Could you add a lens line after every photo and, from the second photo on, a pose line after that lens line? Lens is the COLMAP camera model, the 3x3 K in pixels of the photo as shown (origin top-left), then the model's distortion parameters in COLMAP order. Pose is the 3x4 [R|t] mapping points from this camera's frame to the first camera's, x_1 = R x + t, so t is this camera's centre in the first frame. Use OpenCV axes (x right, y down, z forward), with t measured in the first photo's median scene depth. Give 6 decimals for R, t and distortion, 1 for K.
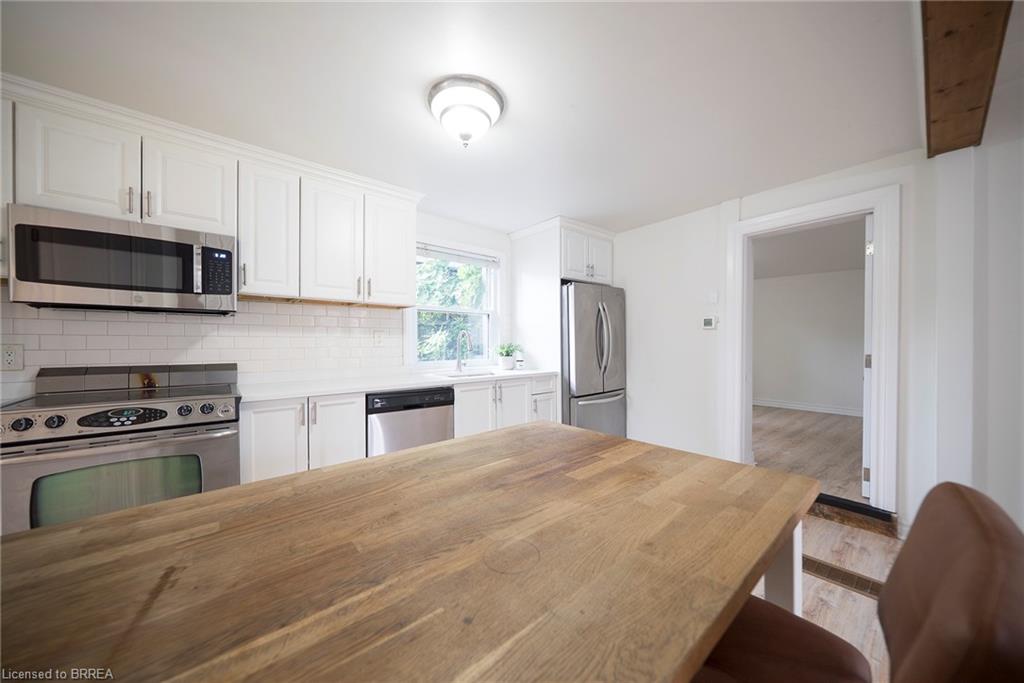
lens RADIAL K [[349.5, 0, 507.1], [0, 349.5, 343.6], [0, 0, 1]] dist [-0.010482, -0.000020]
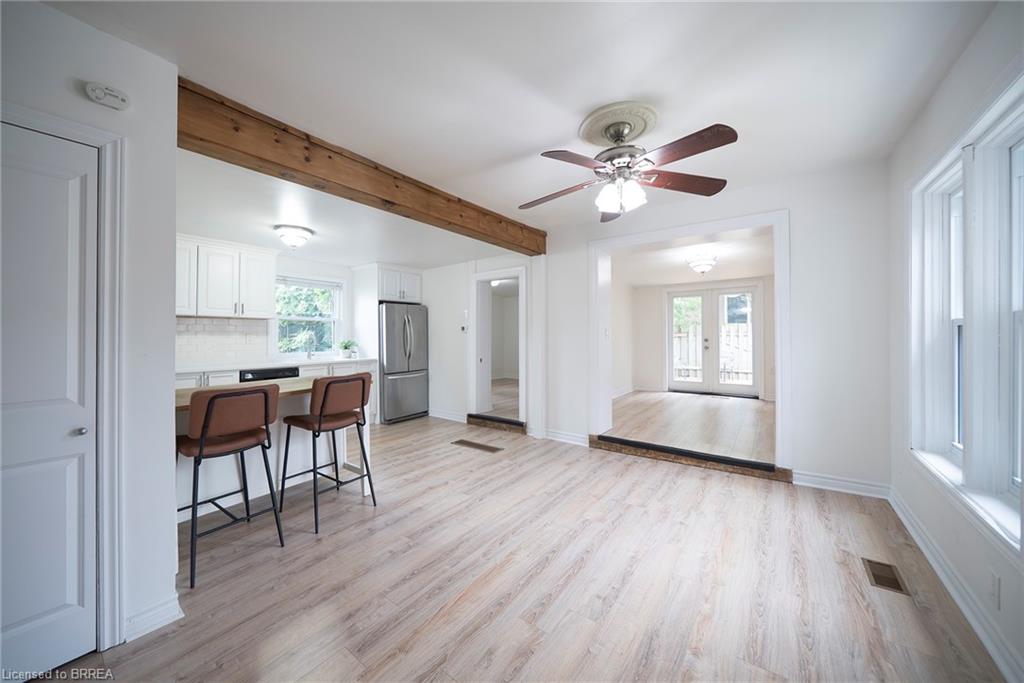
lens RADIAL K [[358.3, 0, 491.8], [0, 358.3, 333.4], [0, 0, 1]] dist [-0.000337, -0.000015]
pose [[0.975465, 0.000845, 0.220152, 0.296327], [0.001826, 0.999927, -0.011929, -0.013928], [-0.220146, 0.012038, 0.975393, -0.707703]]
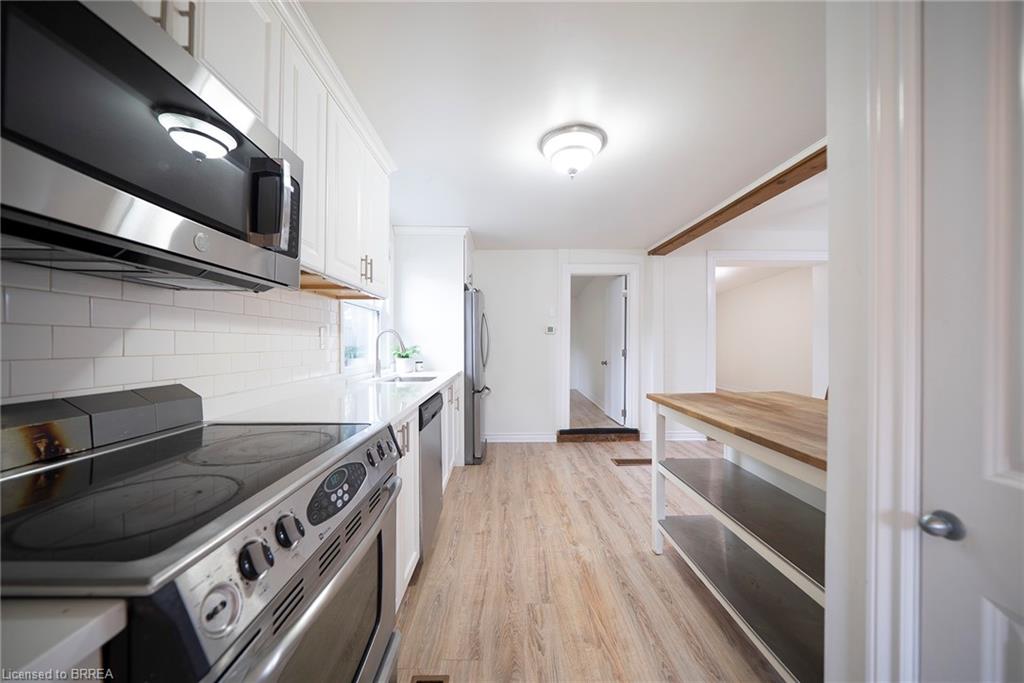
lens RADIAL K [[349.5, 0, 507.1], [0, 349.5, 343.6], [0, 0, 1]] dist [-0.010482, -0.000020]
pose [[0.620717, -0.001183, 0.784034, -0.614116], [0.006642, 0.999971, -0.003750, 0.002388], [-0.784006, 0.007535, 0.620707, 0.222810]]
